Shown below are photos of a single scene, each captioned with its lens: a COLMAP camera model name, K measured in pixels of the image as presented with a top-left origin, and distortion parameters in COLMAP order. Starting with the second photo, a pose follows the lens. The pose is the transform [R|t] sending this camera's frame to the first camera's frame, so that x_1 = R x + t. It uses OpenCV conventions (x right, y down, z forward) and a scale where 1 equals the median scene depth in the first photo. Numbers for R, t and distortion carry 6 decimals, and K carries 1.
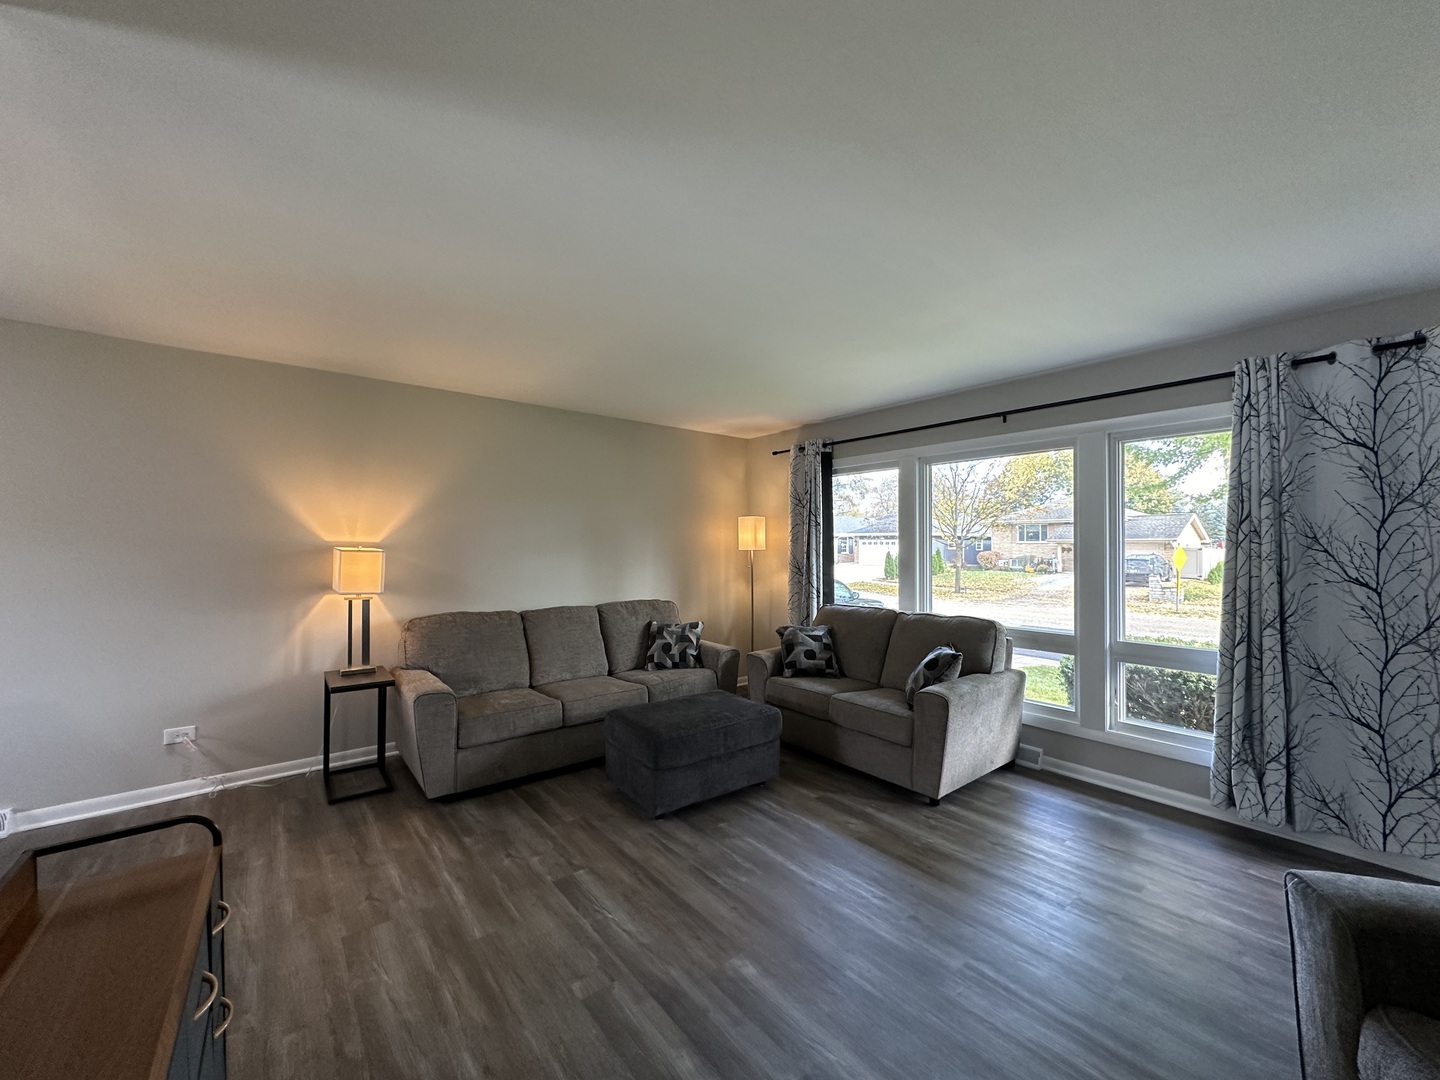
lens RADIAL K [[569.4, 0, 720.0], [0, 569.4, 540.0], [0, 0, 1]] dist [-0.000689, 0.000057]
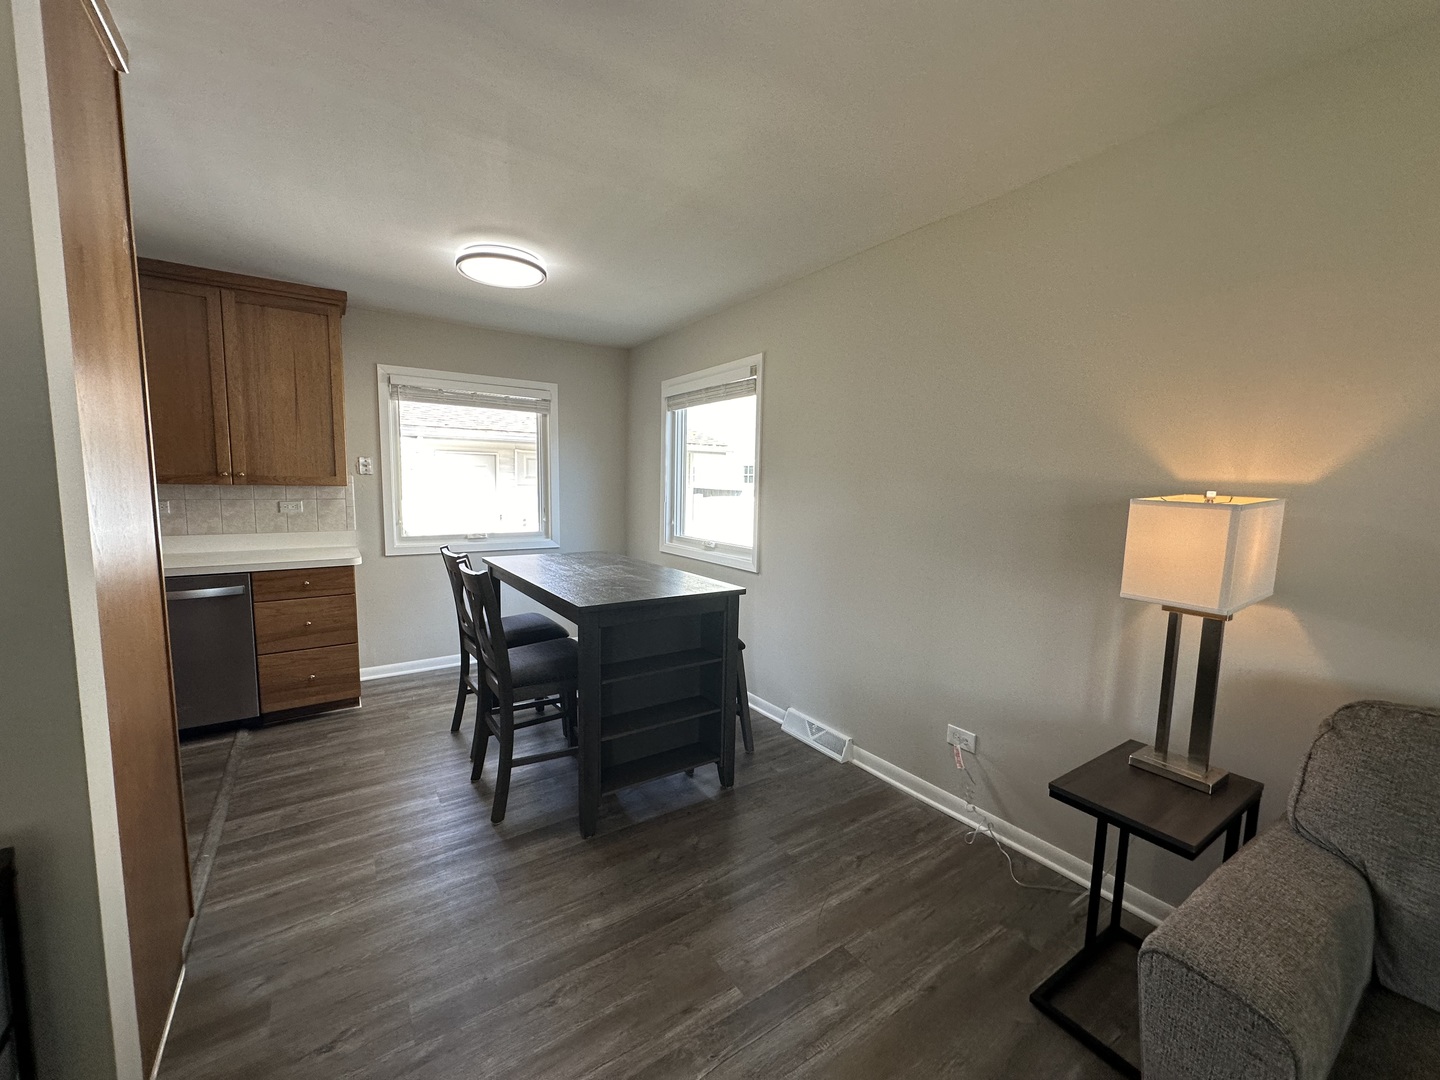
lens RADIAL K [[570.4, 0, 718.8], [0, 570.4, 540.2], [0, 0, 1]] dist [-0.002849, 0.000333]
pose [[-0.077018, 0.096891, -0.992311, -0.214264], [-0.007674, 0.995180, 0.097766, 0.008658], [0.997000, 0.015145, -0.075903, 0.802876]]
